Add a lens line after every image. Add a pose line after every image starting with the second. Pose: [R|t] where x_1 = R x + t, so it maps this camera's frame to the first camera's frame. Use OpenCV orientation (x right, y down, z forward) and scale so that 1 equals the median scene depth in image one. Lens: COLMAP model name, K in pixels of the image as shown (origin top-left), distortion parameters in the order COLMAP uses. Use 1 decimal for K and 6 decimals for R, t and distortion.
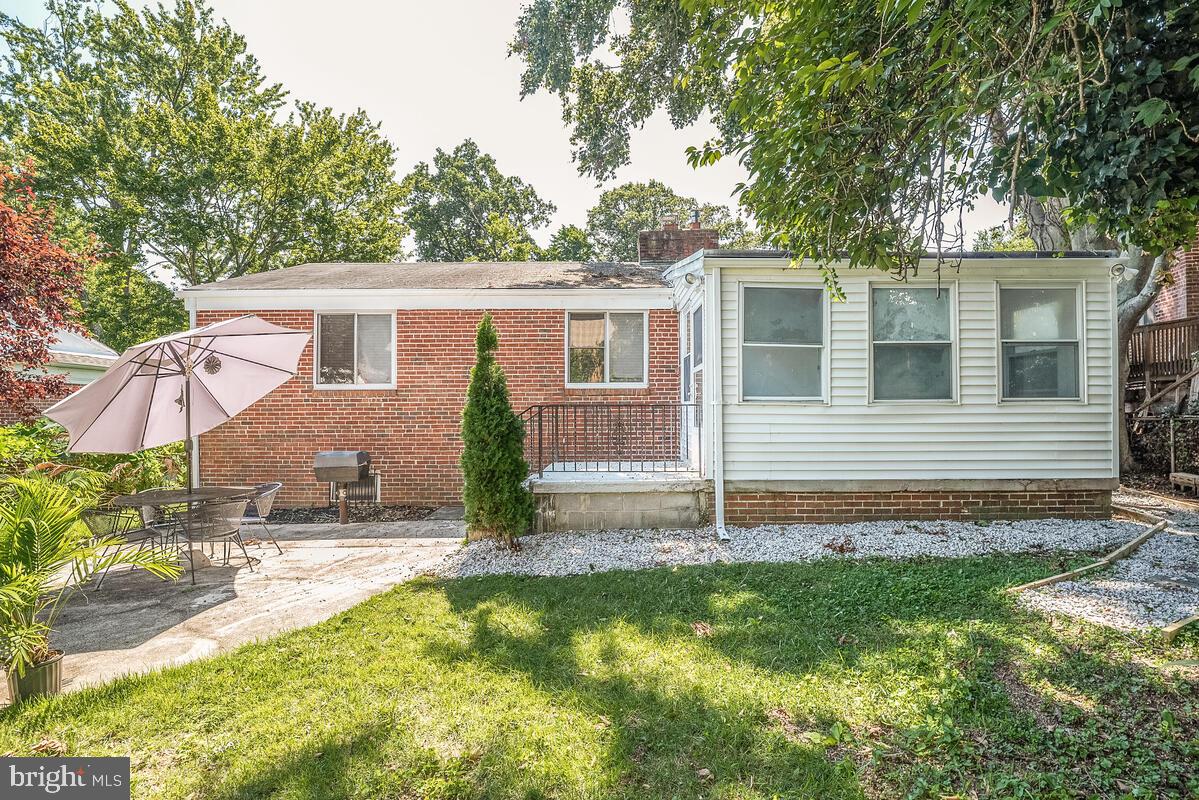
lens RADIAL K [[593.9, 0, 603.0], [0, 593.9, 406.5], [0, 0, 1]] dist [-0.028410, -0.000831]
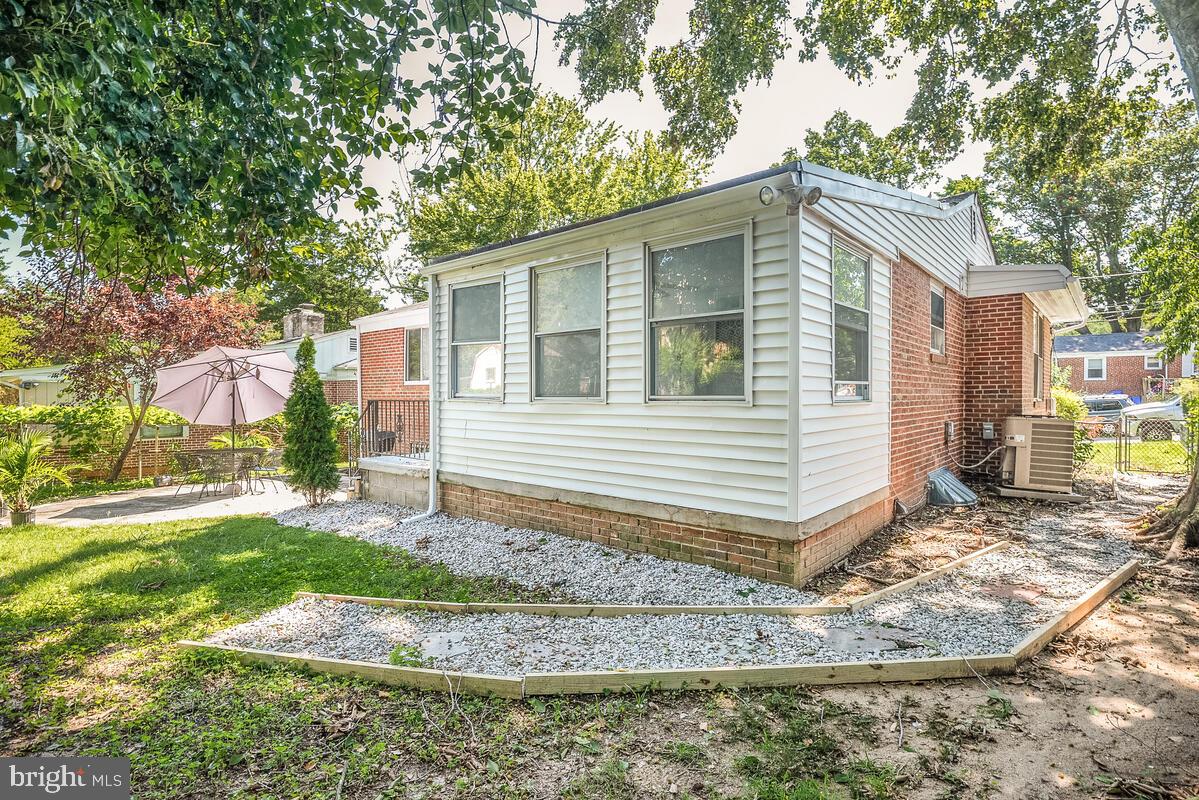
lens RADIAL K [[586.6, 0, 599.5], [0, 586.6, 400.0], [0, 0, 1]] dist [-0.022391, -0.000597]
pose [[0.758242, 0.008664, -0.651916, 0.835624], [0.002911, 0.999857, 0.016673, -0.016271], [0.651967, -0.014540, 0.758108, 0.280026]]
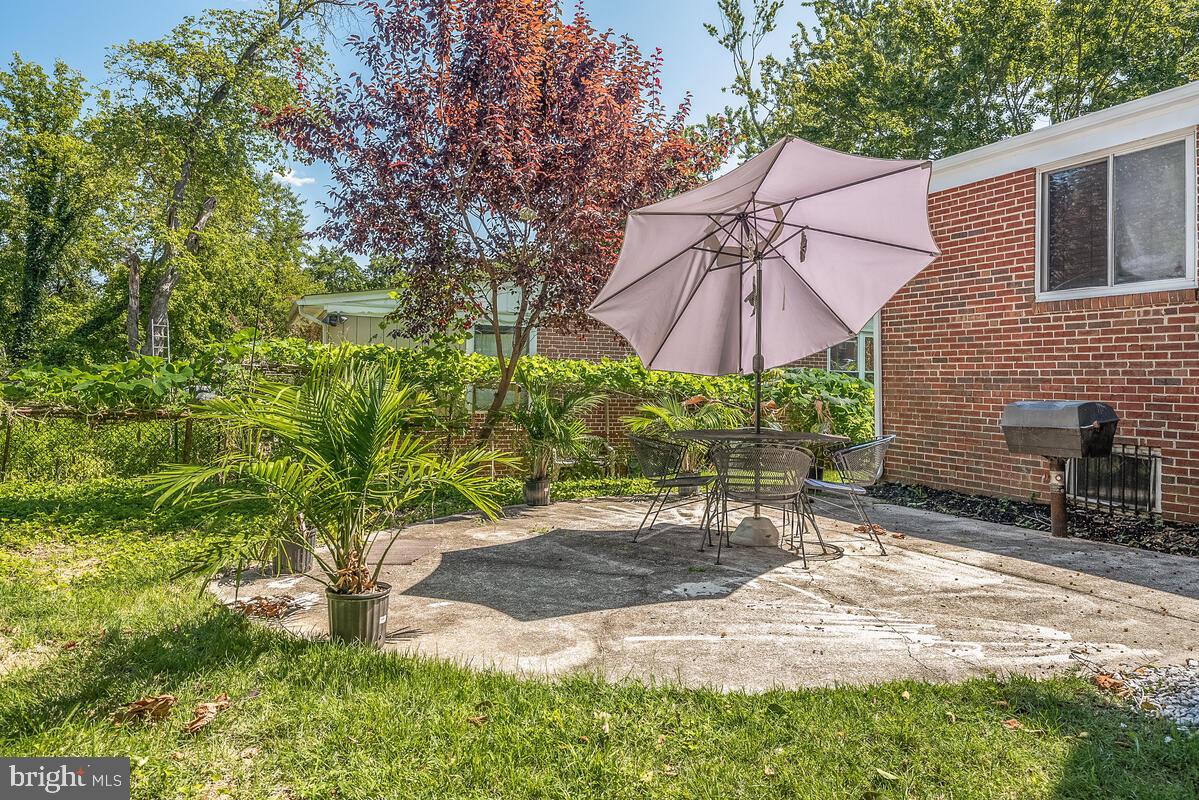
lens RADIAL K [[755.1, 0, 596.0], [0, 755.1, 352.4], [0, 0, 1]] dist [0.002435, 0.000044]
pose [[0.422105, -0.019196, -0.906344, 0.010235], [-0.018426, 0.999388, -0.029748, 0.057371], [0.906359, 0.029257, 0.421493, 0.309088]]
